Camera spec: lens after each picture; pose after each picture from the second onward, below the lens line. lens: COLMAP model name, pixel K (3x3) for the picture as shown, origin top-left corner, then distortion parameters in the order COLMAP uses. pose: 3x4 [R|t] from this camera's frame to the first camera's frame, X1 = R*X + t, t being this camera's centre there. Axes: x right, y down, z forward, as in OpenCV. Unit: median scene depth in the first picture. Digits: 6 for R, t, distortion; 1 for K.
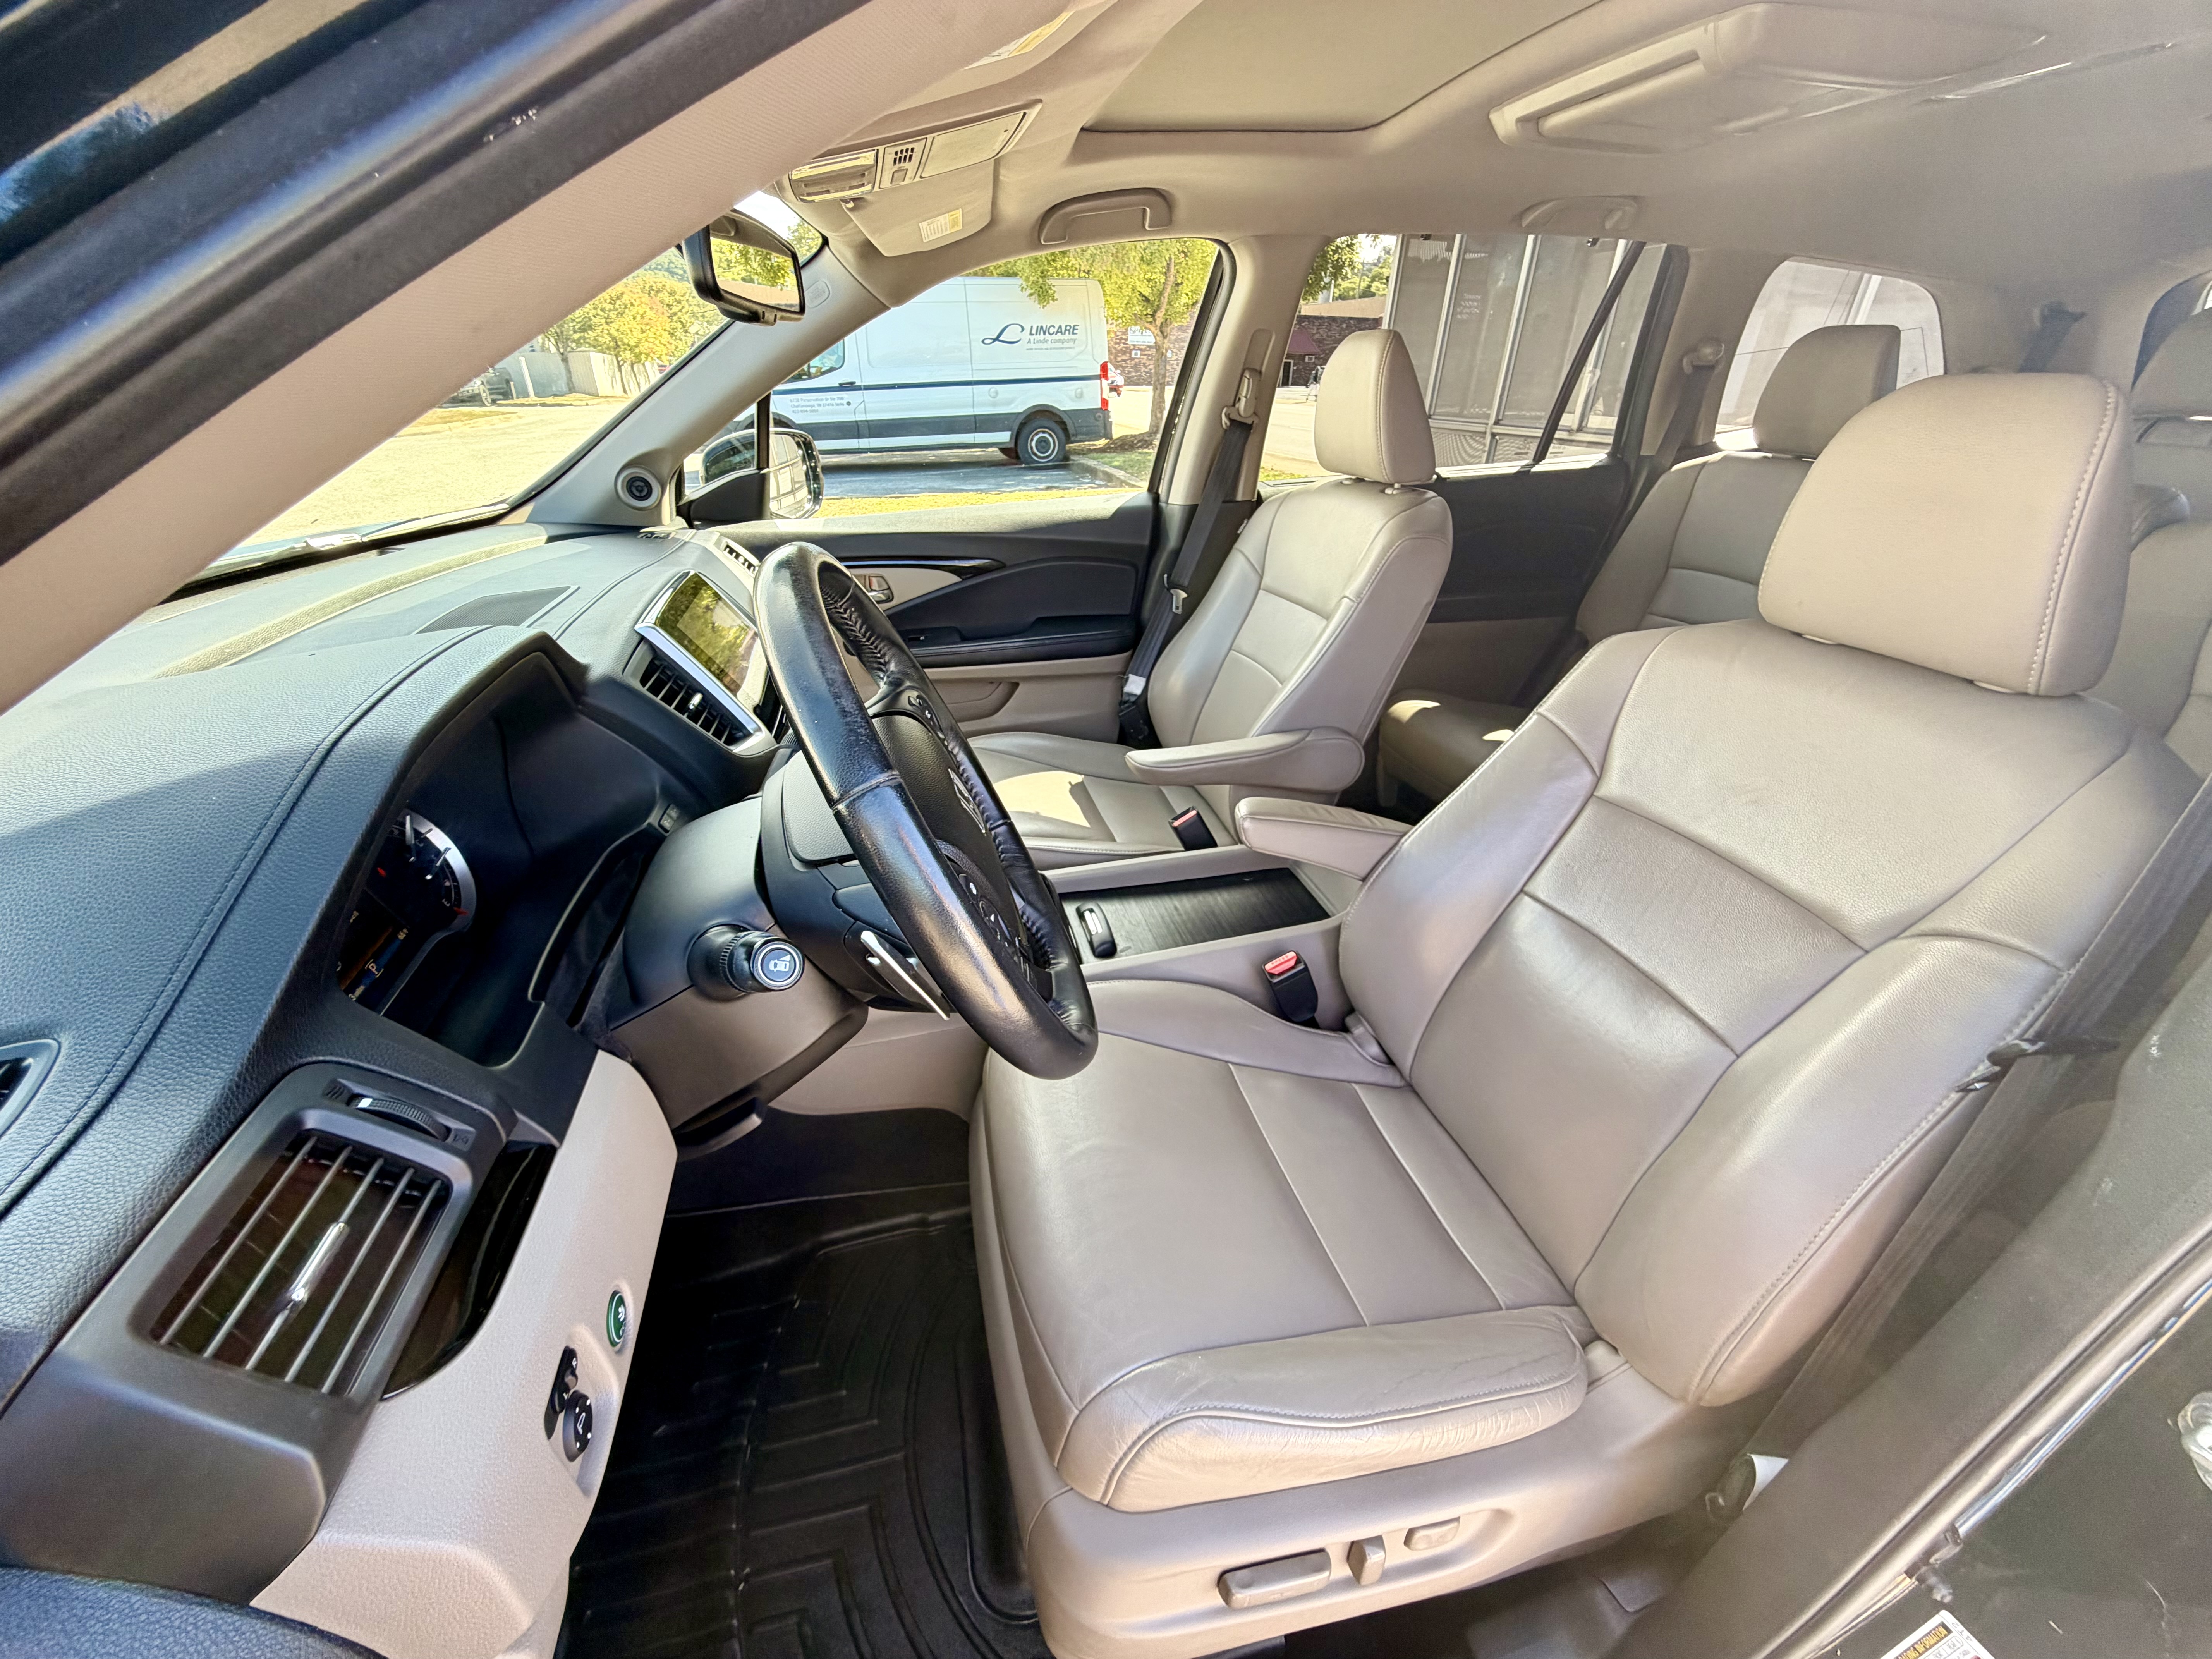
lens RADIAL K [[880.8, 0, 1098.3], [0, 880.8, 827.9], [0, 0, 1]] dist [-0.001600, -0.000033]
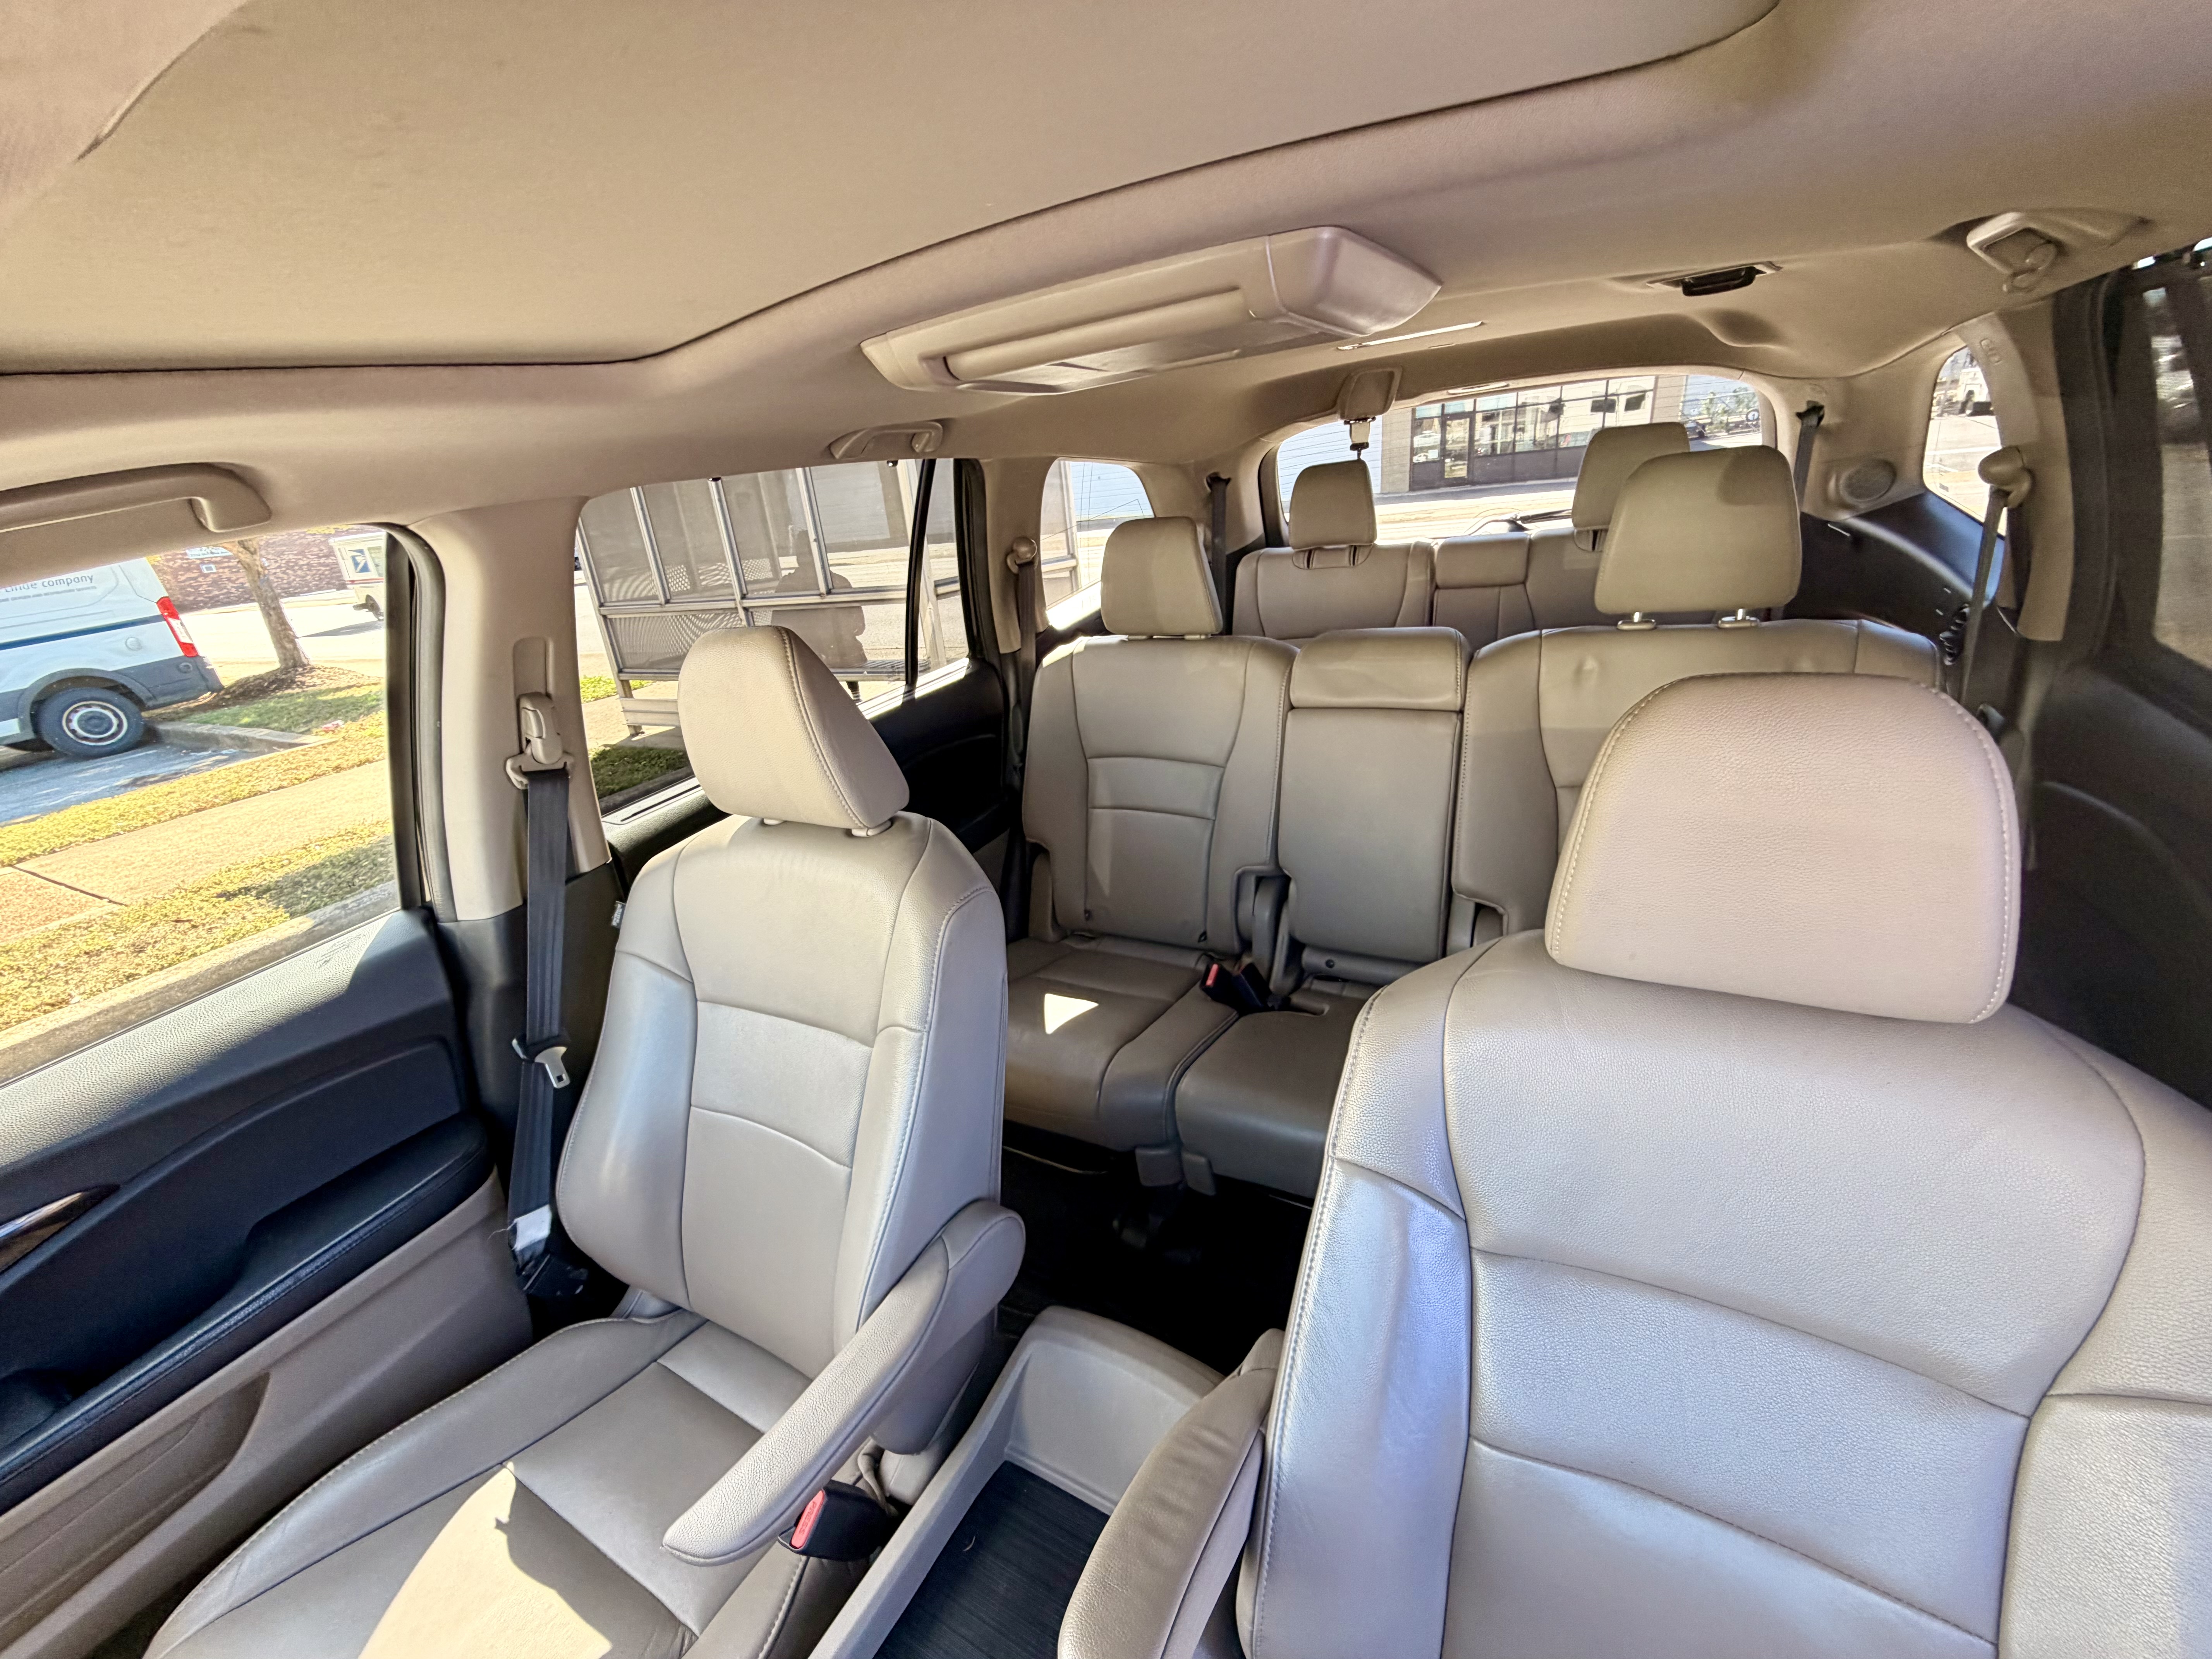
lens RADIAL K [[880.8, 0, 1098.3], [0, 880.8, 827.9], [0, 0, 1]] dist [-0.001600, -0.000033]
pose [[0.682923, -0.345240, 0.643759, 0.015211], [0.436142, 0.899660, 0.019803, -0.256264], [-0.586001, 0.267246, 0.764972, 0.297185]]
